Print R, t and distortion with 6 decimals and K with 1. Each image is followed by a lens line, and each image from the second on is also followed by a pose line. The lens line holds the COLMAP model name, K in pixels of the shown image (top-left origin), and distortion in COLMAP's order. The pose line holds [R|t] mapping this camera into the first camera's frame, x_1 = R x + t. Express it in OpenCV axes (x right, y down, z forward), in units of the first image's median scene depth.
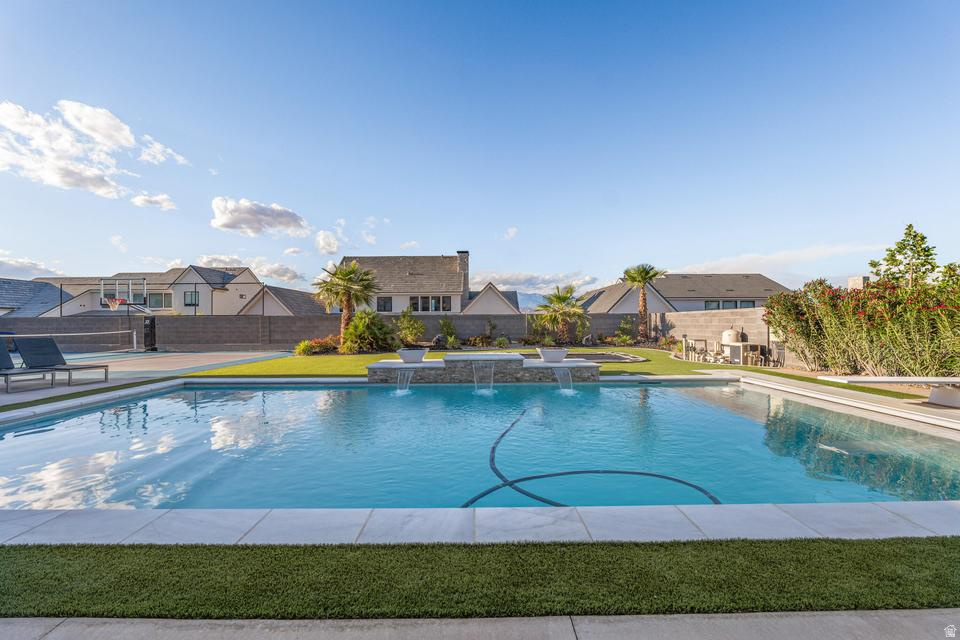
lens RADIAL K [[393.0, 0, 475.8], [0, 393.0, 323.1], [0, 0, 1]] dist [-0.000310, -0.000006]
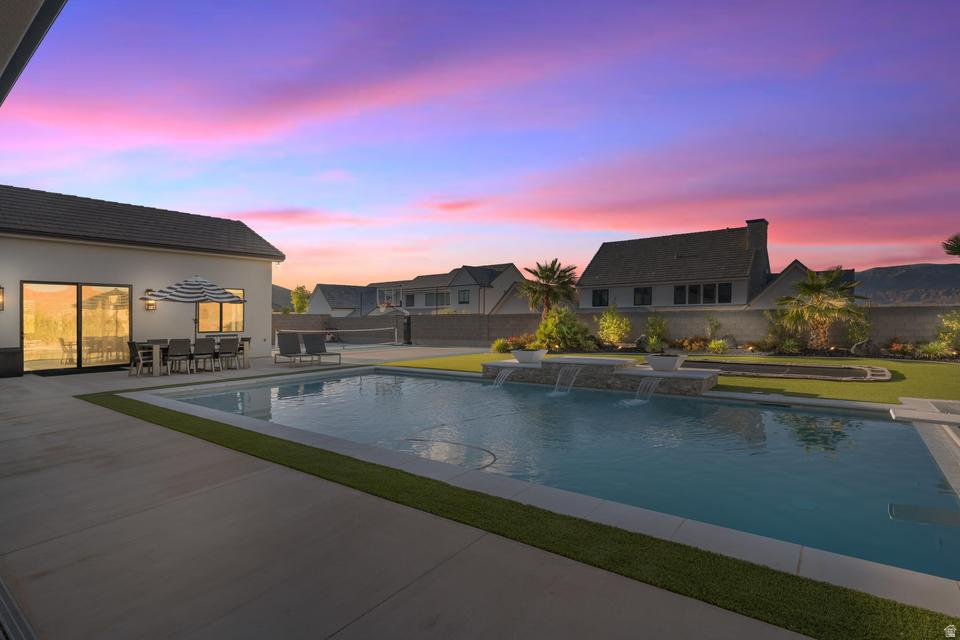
lens RADIAL K [[480.4, 0, 481.1], [0, 480.4, 317.7], [0, 0, 1]] dist [0.002025, 0.000295]
pose [[0.798583, -0.004017, -0.601871, 0.241696], [0.004714, 0.999989, -0.000420, -0.009145], [0.601866, -0.002501, 0.798593, -0.044122]]
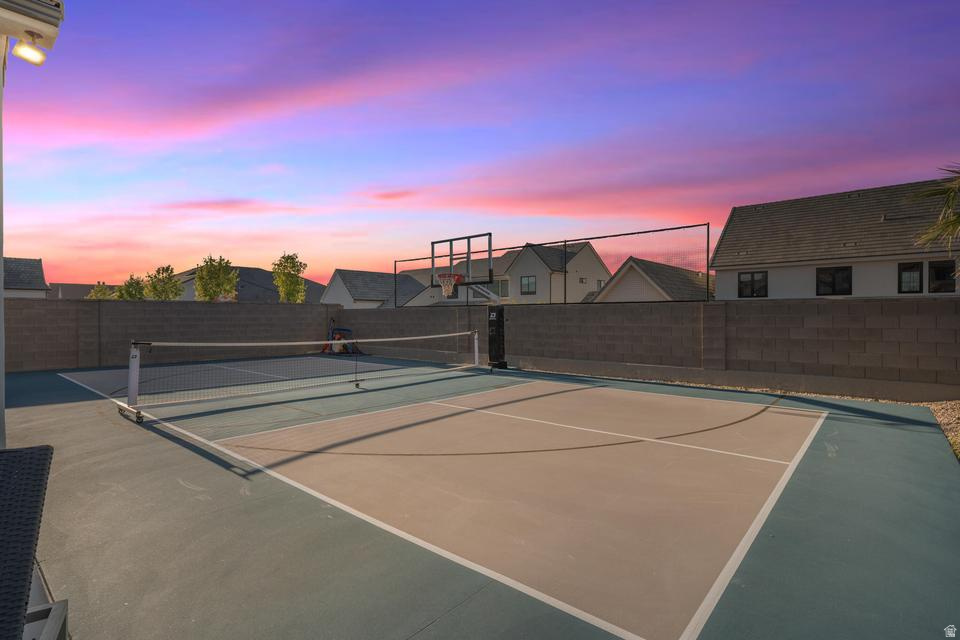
lens RADIAL K [[480.4, 0, 480.6], [0, 480.4, 318.6], [0, 0, 1]] dist [0.002025, 0.000295]
pose [[0.764200, 0.007104, -0.644940, -0.403538], [-0.001711, 0.999958, 0.008986, -0.004964], [0.644977, -0.005764, 0.764180, 0.460526]]
